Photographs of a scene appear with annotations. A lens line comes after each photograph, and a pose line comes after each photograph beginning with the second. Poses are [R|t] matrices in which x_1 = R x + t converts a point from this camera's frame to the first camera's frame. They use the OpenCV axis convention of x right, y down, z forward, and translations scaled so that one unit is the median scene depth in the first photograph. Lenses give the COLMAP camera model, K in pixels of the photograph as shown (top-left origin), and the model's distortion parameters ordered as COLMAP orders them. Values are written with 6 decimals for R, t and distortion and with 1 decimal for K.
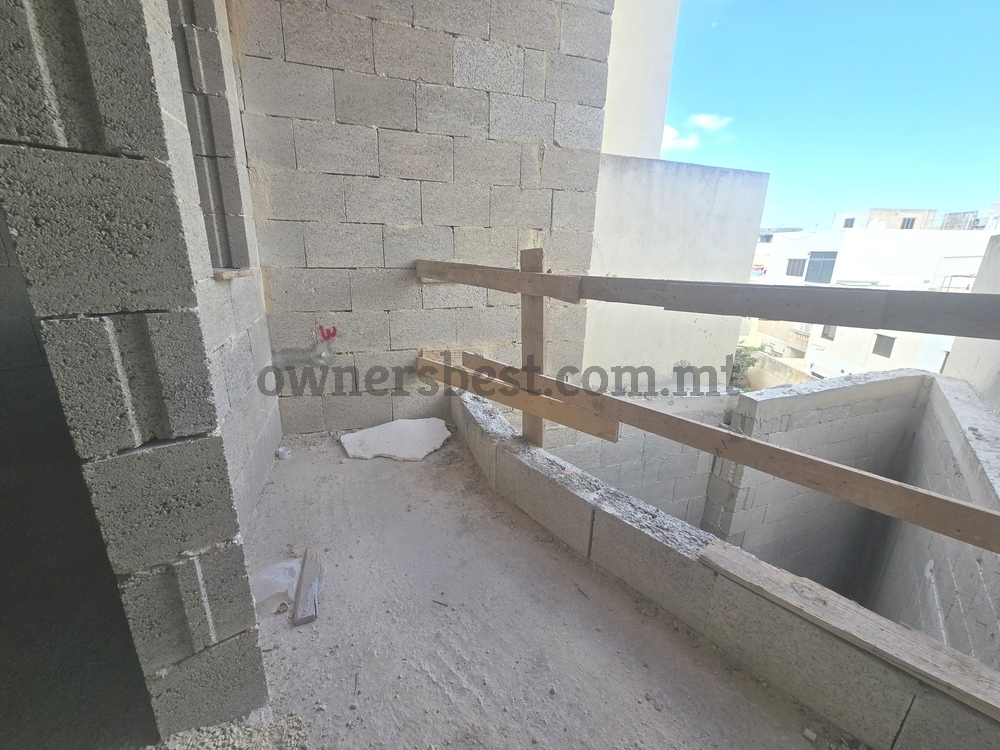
lens RADIAL K [[403.1, 0, 496.3], [0, 403.1, 373.9], [0, 0, 1]] dist [0.001737, 0.000068]
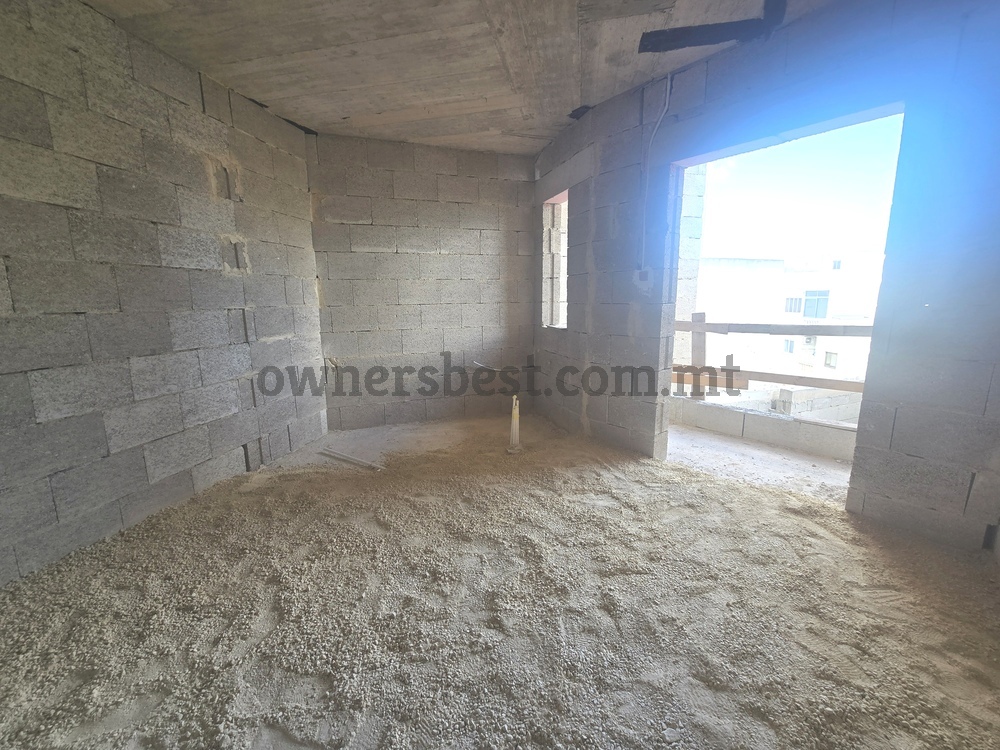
lens RADIAL K [[403.1, 0, 503.5], [0, 403.1, 377.6], [0, 0, 1]] dist [0.001737, 0.000068]
pose [[0.999328, -0.036287, 0.005190, -0.572502], [0.036625, 0.994220, -0.100923, 0.140104], [-0.001498, 0.101045, 0.994881, -0.688737]]
